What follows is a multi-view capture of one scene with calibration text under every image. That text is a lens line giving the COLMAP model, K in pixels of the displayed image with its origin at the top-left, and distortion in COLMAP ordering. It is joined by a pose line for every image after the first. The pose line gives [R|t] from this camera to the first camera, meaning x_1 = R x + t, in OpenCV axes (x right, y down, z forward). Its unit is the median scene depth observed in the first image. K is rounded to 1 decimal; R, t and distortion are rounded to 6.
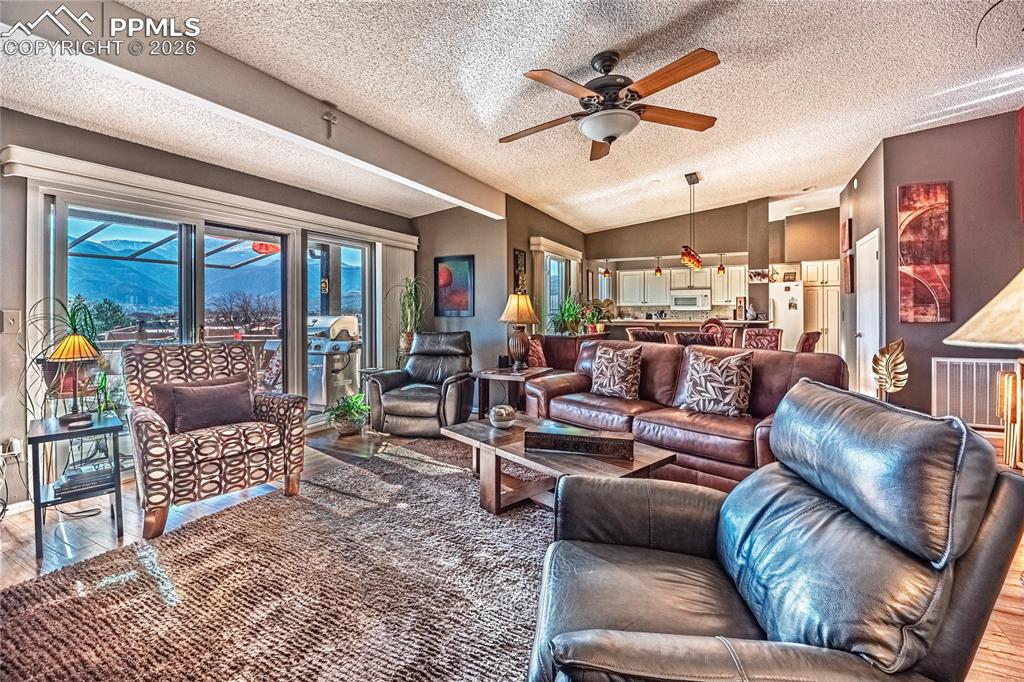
lens RADIAL K [[445.6, 0, 499.2], [0, 445.6, 317.6], [0, 0, 1]] dist [-0.001662, -0.004146]
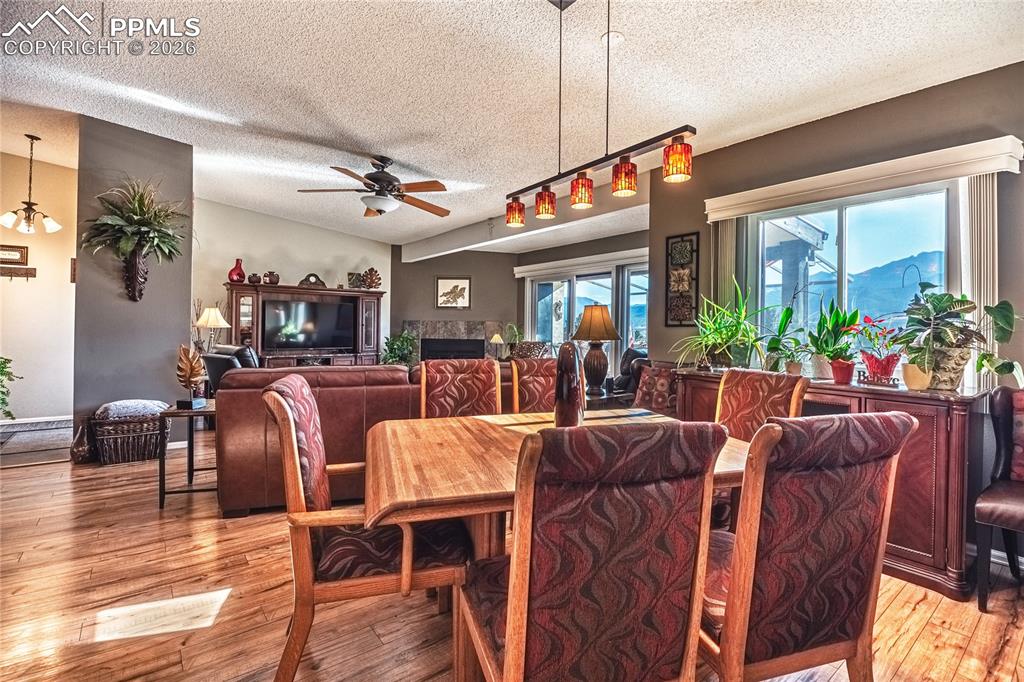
lens RADIAL K [[477.4, 0, 539.8], [0, 477.4, 321.1], [0, 0, 1]] dist [0.002514, -0.010444]
pose [[-0.385893, -0.012738, -0.922455, 0.880816], [-0.020913, 0.999769, -0.005058, -0.015485], [0.922306, 0.017339, -0.386070, 1.218629]]
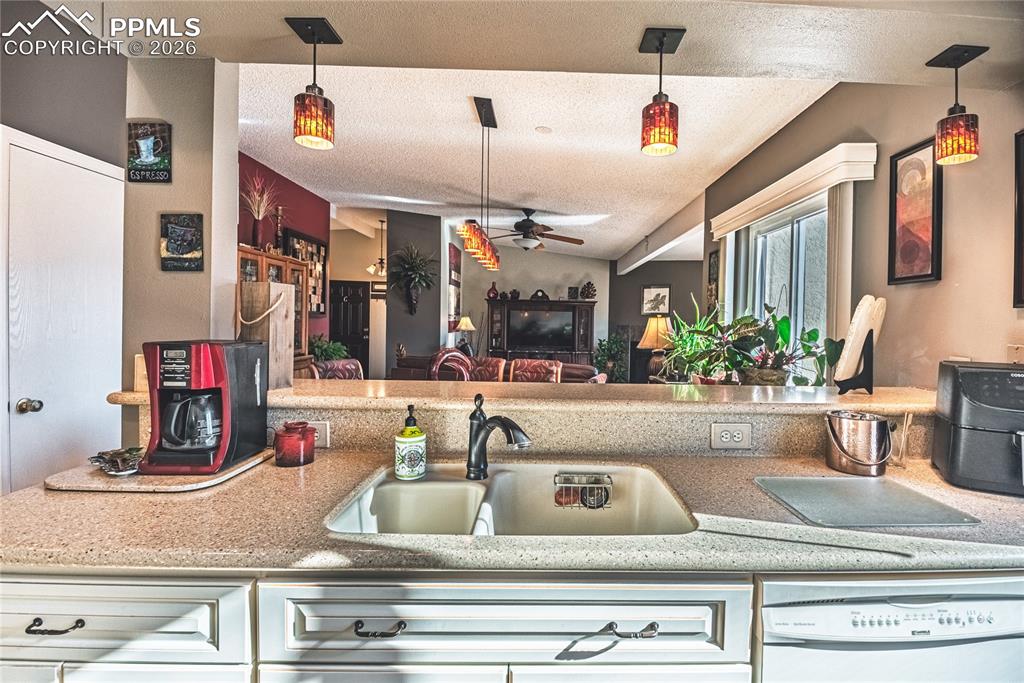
lens RADIAL K [[477.4, 0, 551.4], [0, 477.4, 320.3], [0, 0, 1]] dist [0.002514, -0.010444]
pose [[-0.865264, -0.015938, -0.501062, 0.732817], [-0.023105, 0.999700, 0.008100, -0.044731], [0.500783, 0.018585, -0.865373, 1.680455]]
